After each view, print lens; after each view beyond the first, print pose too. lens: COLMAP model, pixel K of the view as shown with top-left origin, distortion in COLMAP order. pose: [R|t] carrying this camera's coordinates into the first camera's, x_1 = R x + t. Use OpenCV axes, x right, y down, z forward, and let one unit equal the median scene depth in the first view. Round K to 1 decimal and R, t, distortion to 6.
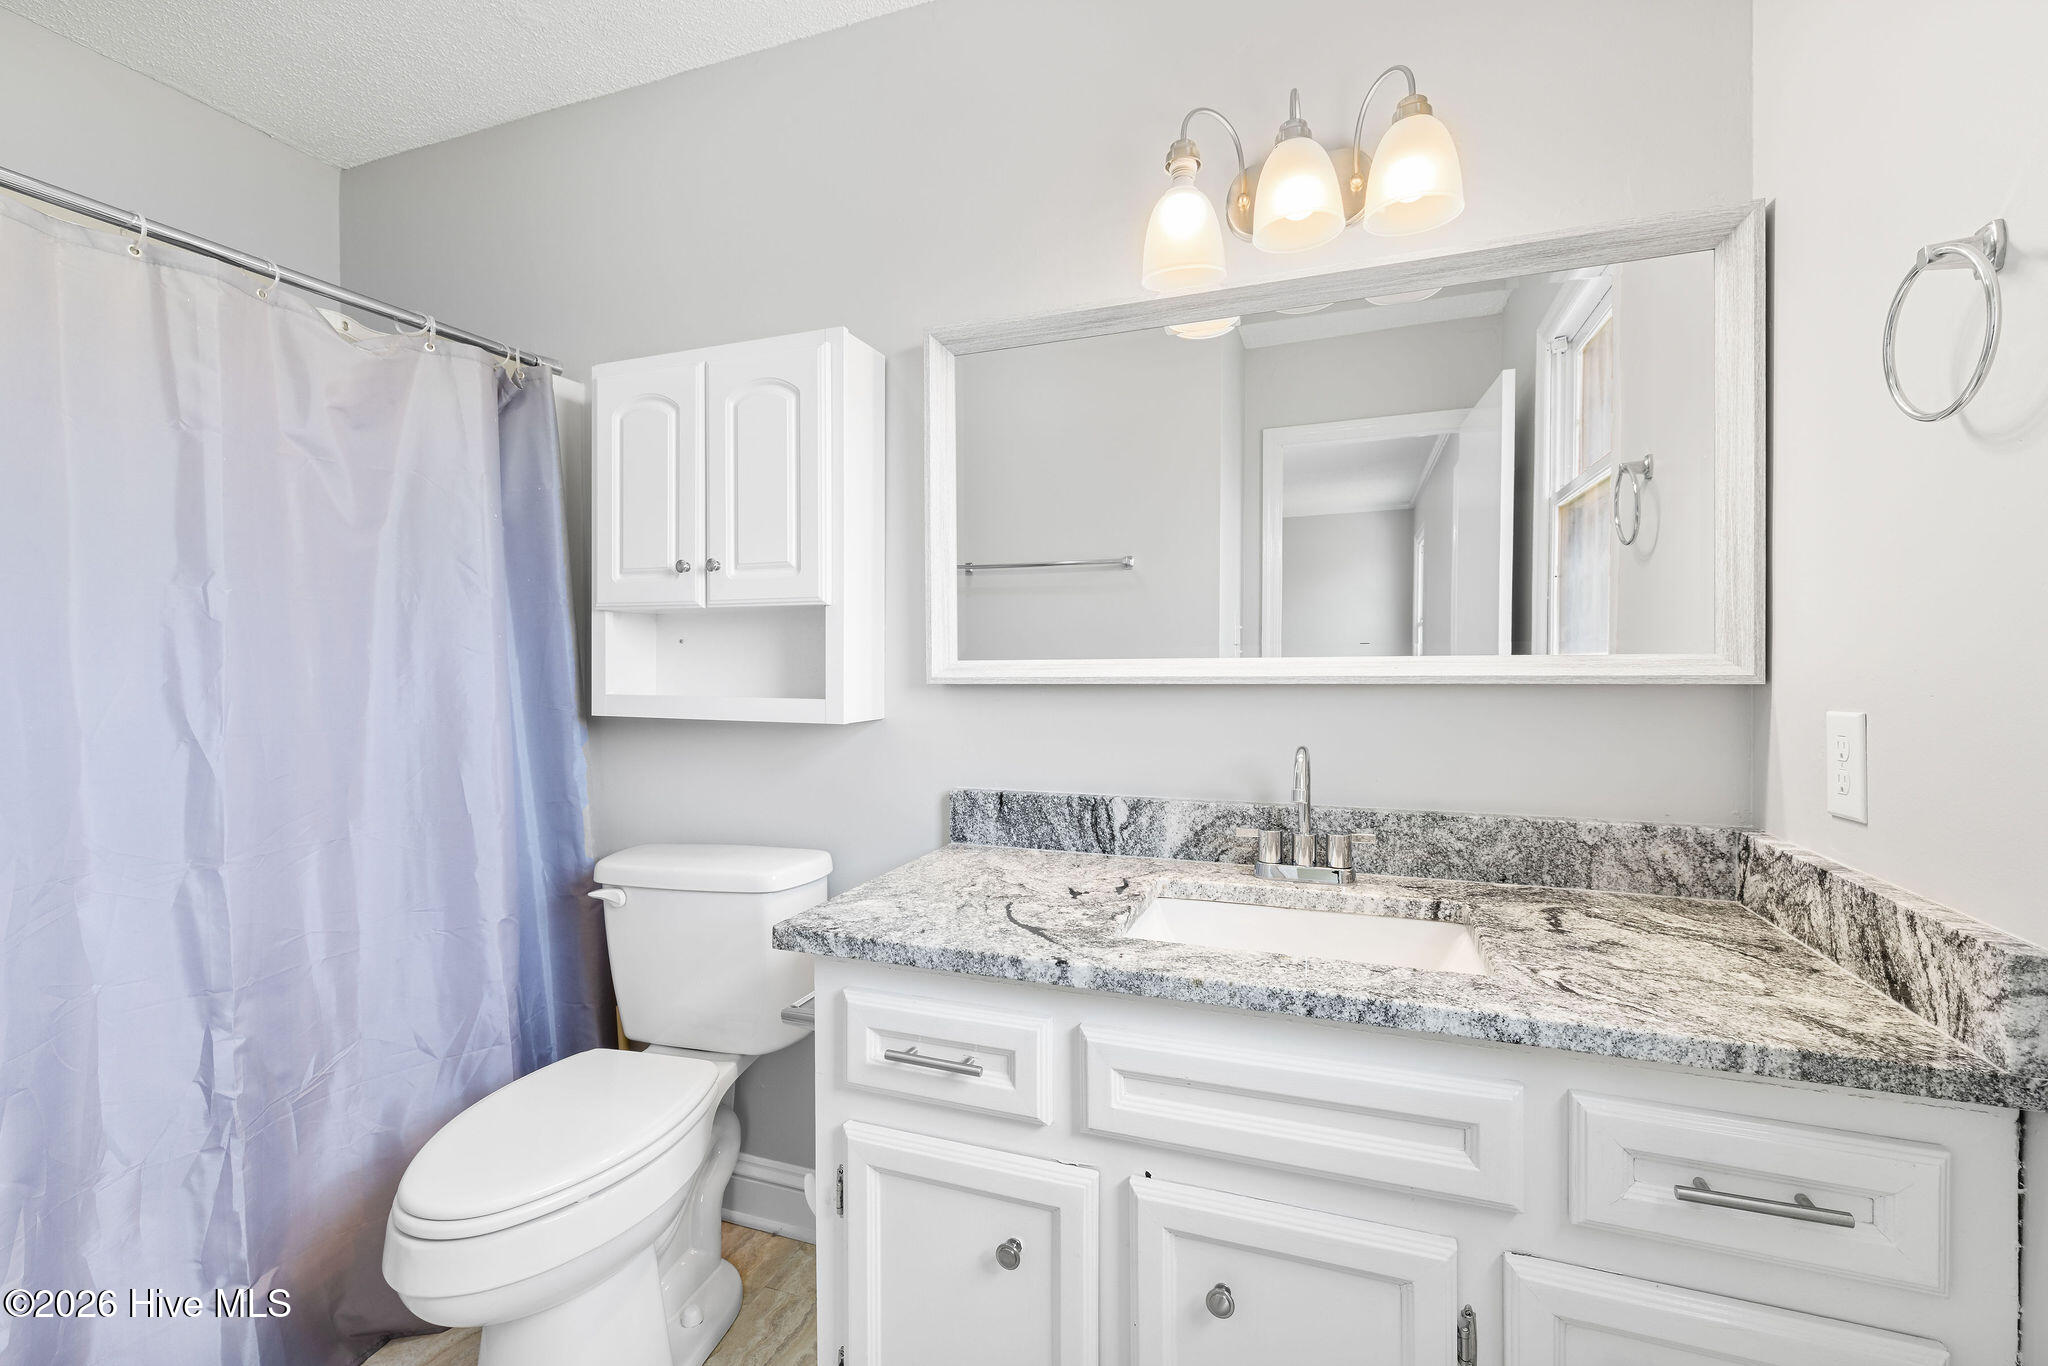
lens RADIAL K [[889.2, 0, 1021.3], [0, 889.2, 676.5], [0, 0, 1]] dist [0.002018, 0.000473]
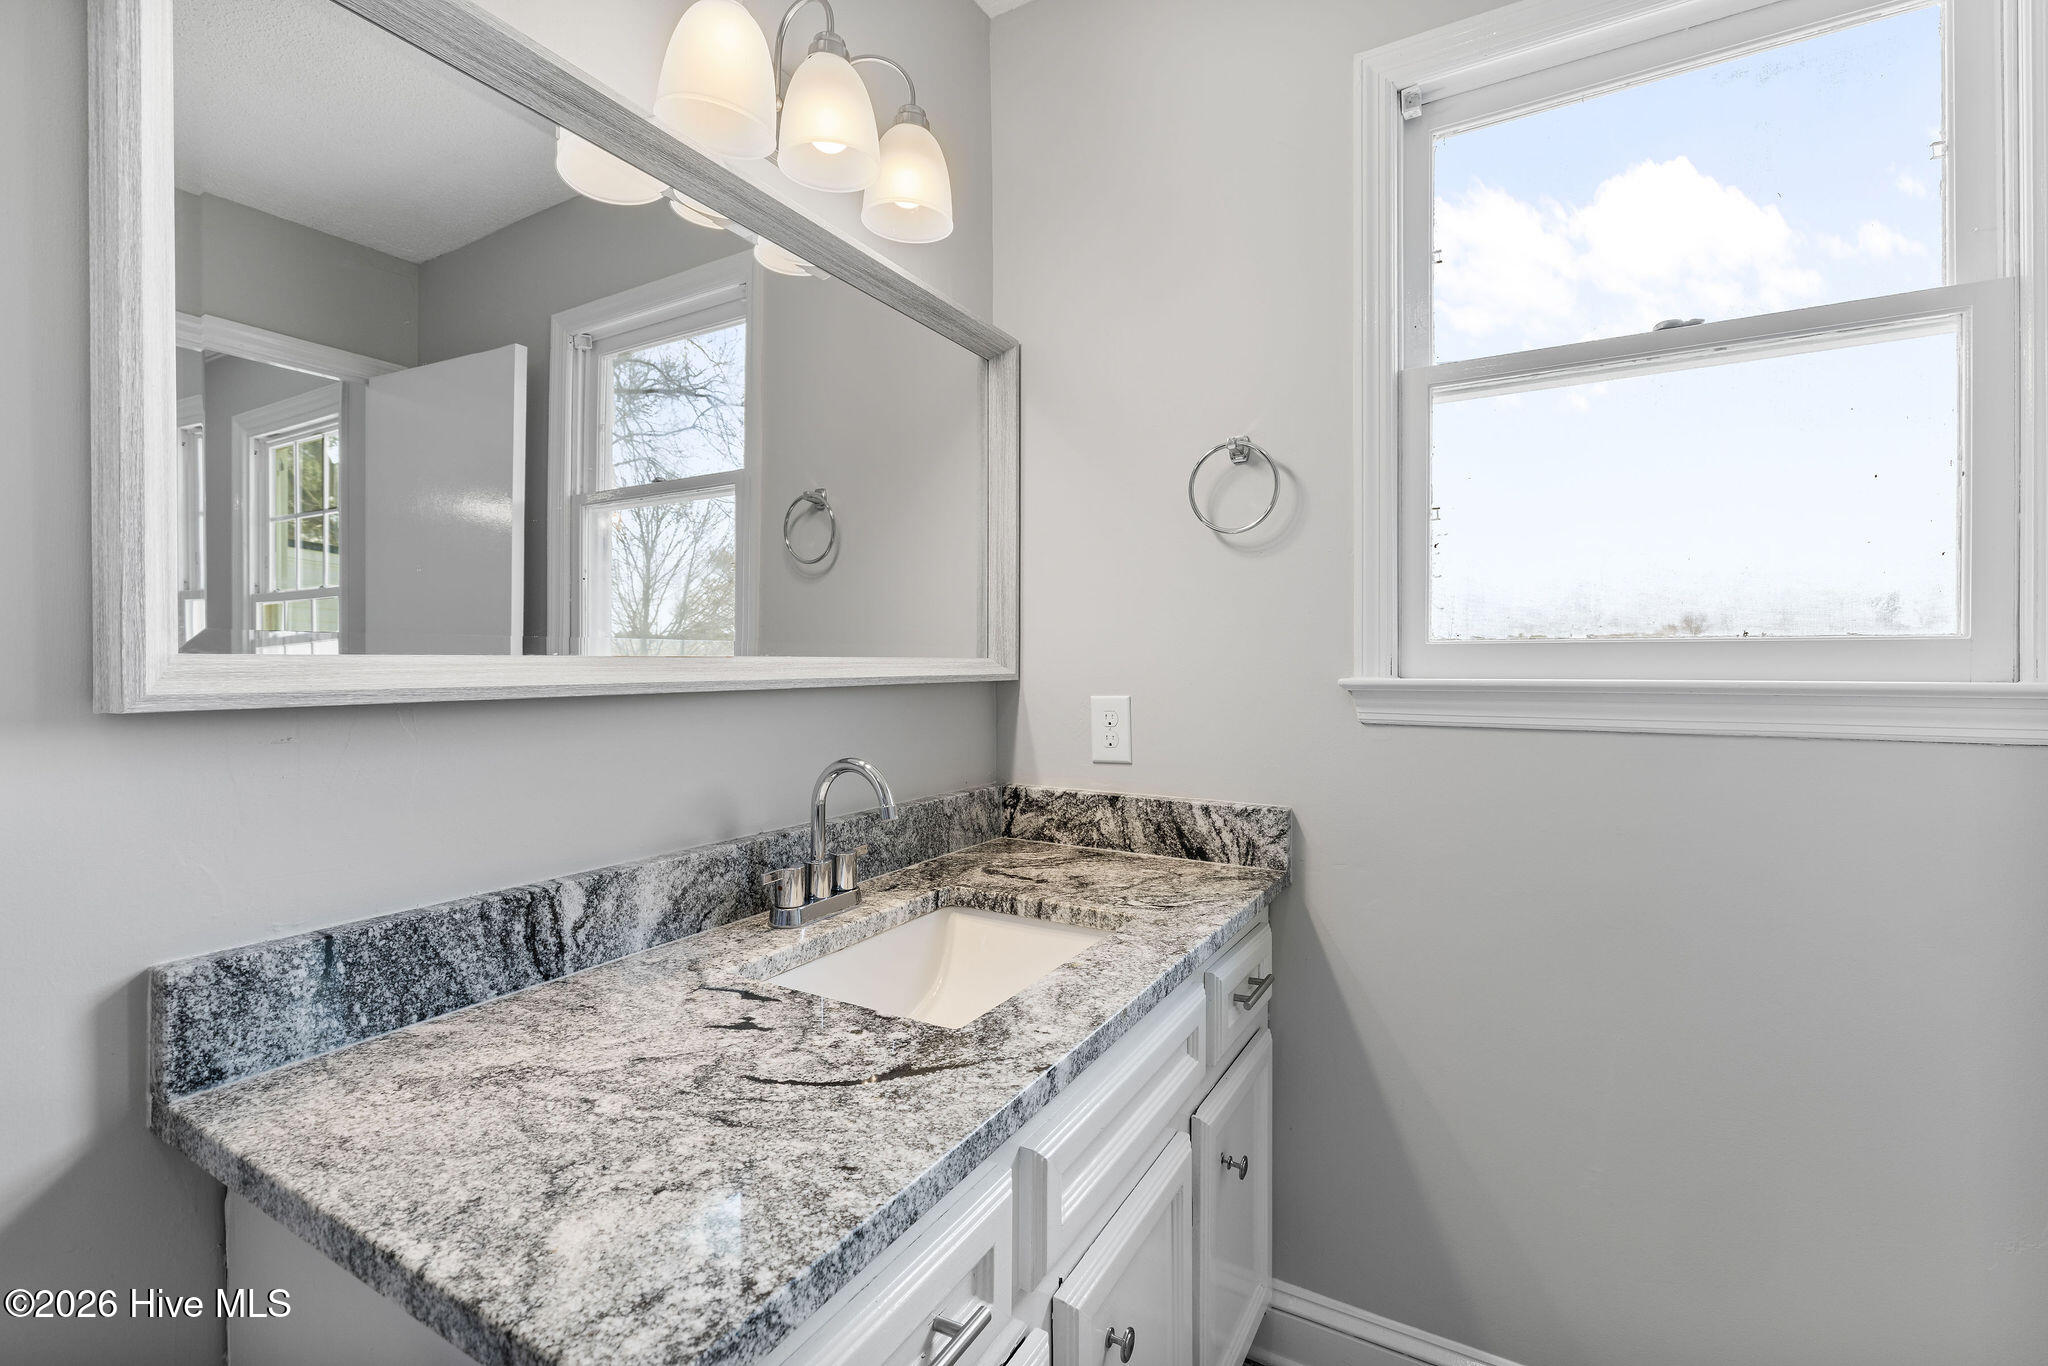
lens RADIAL K [[889.2, 0, 1019.9], [0, 889.2, 672.0], [0, 0, 1]] dist [0.002018, 0.000473]
pose [[0.168912, -0.003285, 0.985626, -0.542213], [0.013939, 0.999902, 0.000944, -0.005272], [-0.985533, 0.013579, 0.168942, 0.716319]]
